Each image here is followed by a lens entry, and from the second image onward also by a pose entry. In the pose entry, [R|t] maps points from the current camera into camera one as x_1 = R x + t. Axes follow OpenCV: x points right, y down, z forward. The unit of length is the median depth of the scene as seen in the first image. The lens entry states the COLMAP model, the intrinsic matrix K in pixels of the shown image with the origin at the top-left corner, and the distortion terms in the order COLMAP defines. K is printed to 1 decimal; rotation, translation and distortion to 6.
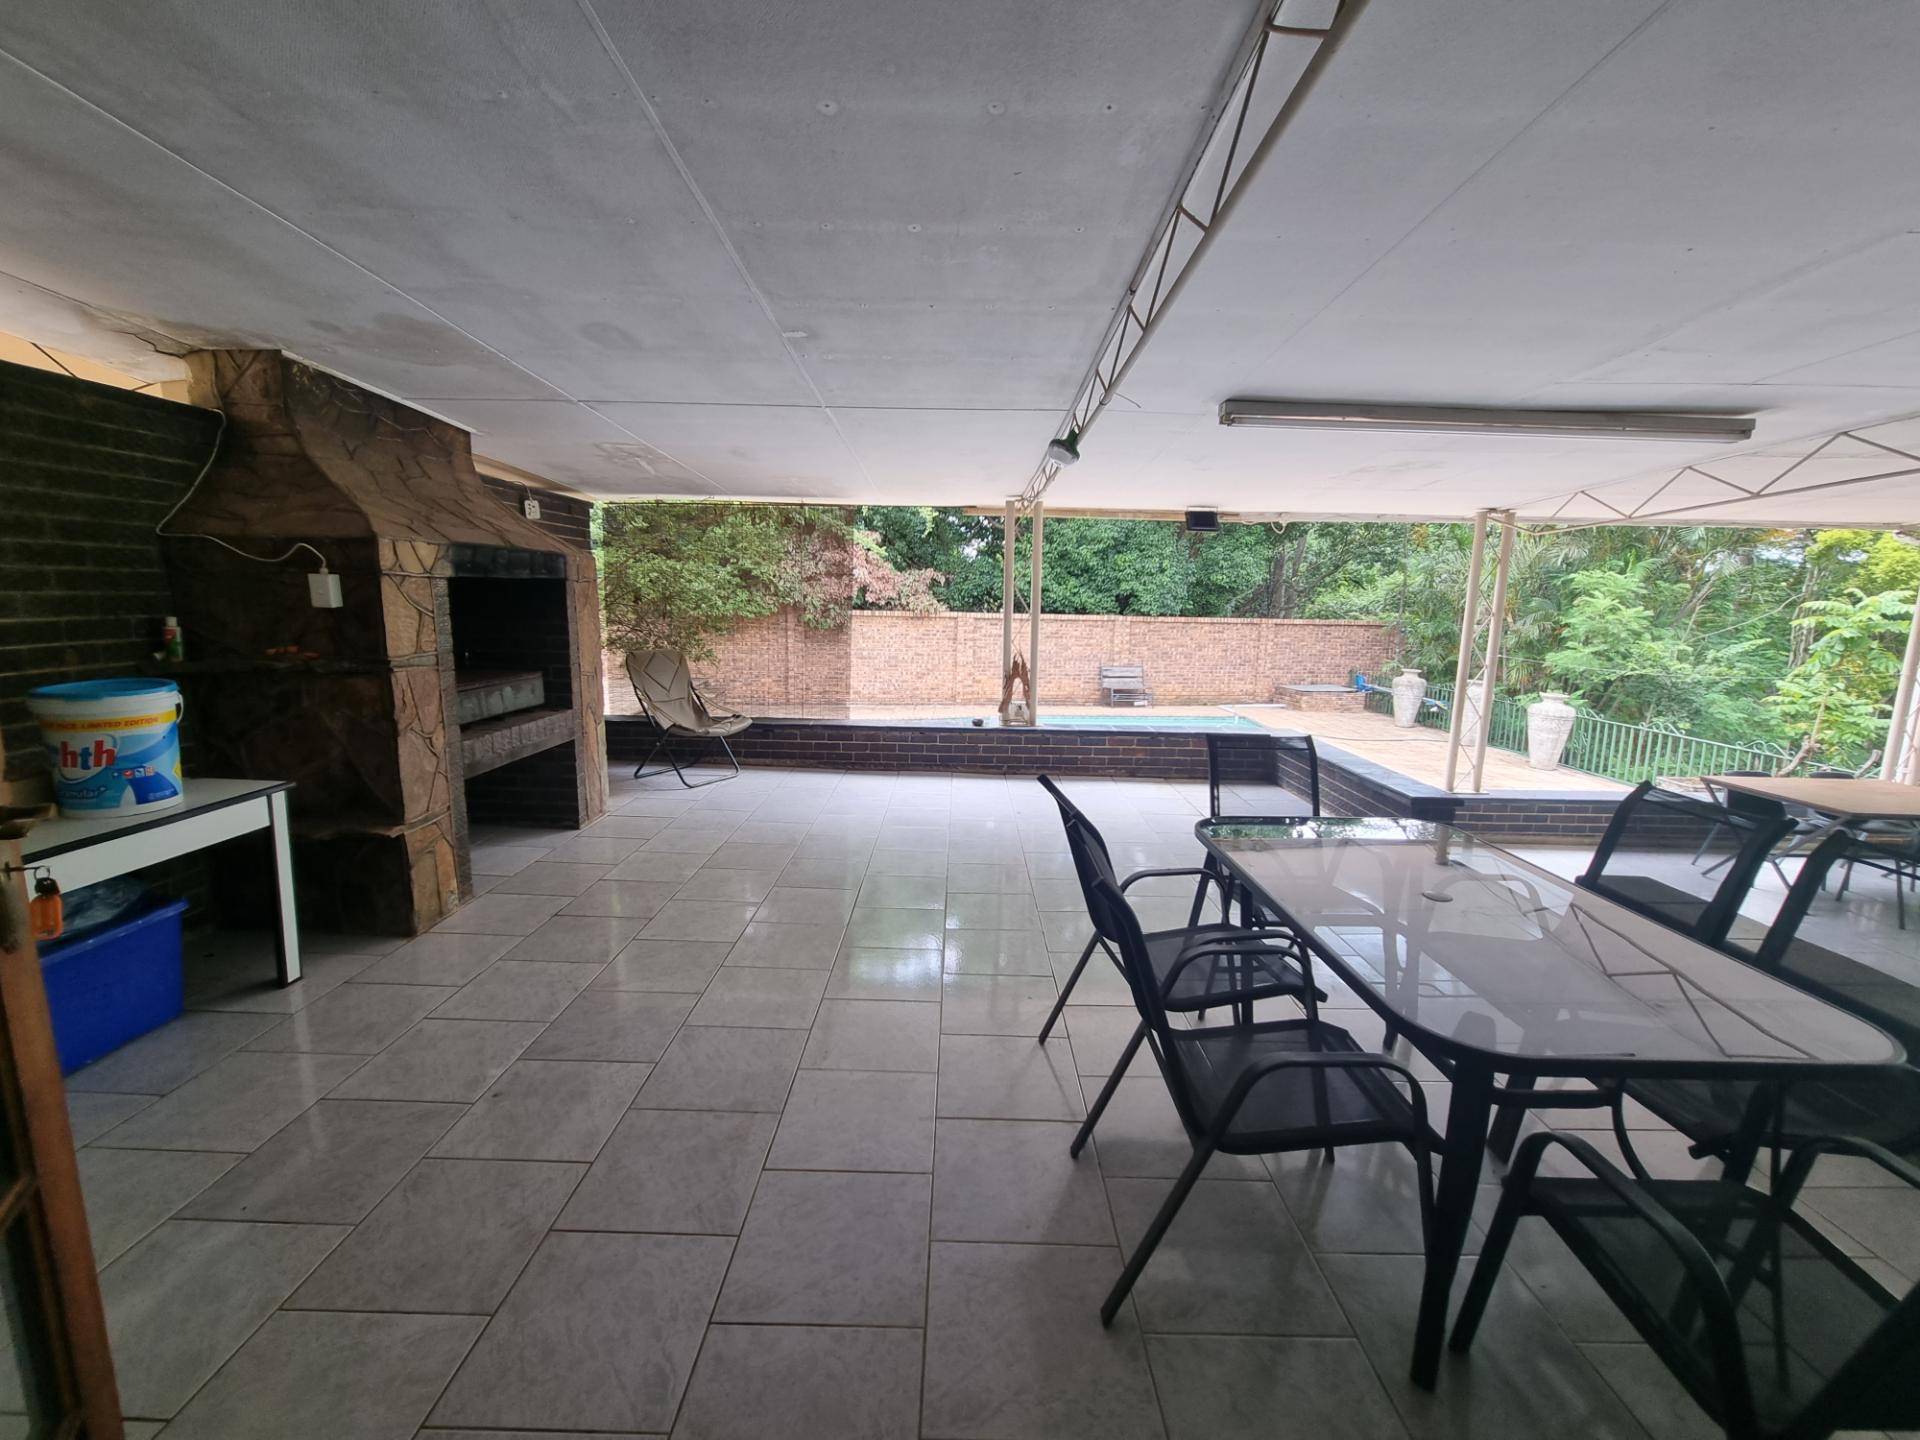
lens RADIAL K [[795.2, 0, 958.6], [0, 795.2, 723.4], [0, 0, 1]] dist [-0.003797, 0.001349]
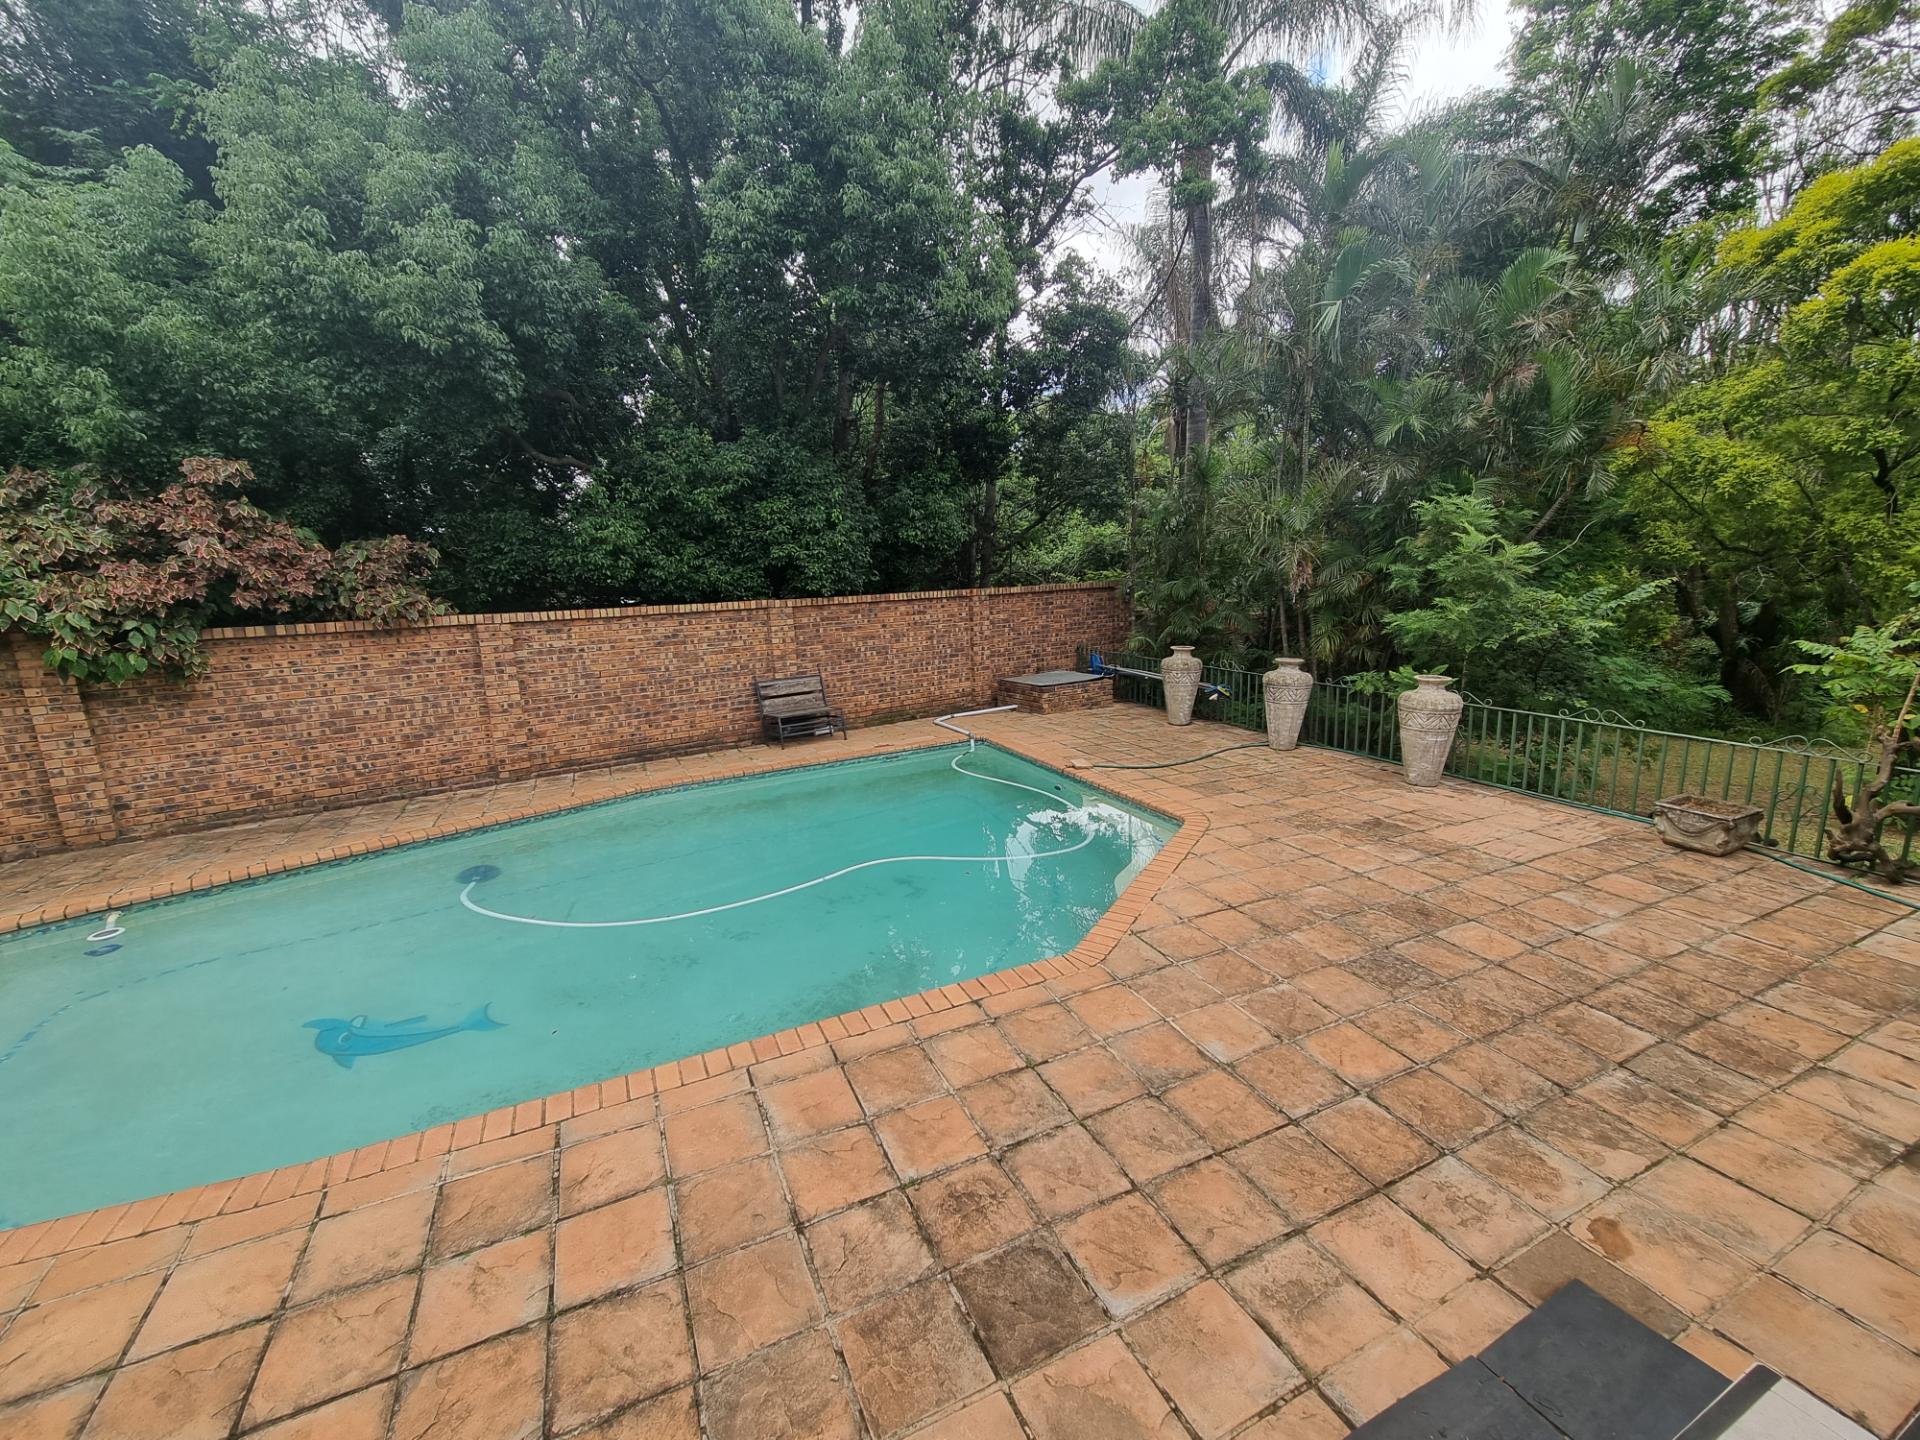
lens RADIAL K [[795.2, 0, 957.5], [0, 795.2, 722.2], [0, 0, 1]] dist [-0.003797, 0.001349]
pose [[0.904131, -0.132204, 0.406288, 0.172090], [0.119492, 0.991219, 0.056627, -0.153593], [-0.410206, -0.002650, 0.911989, 0.978013]]
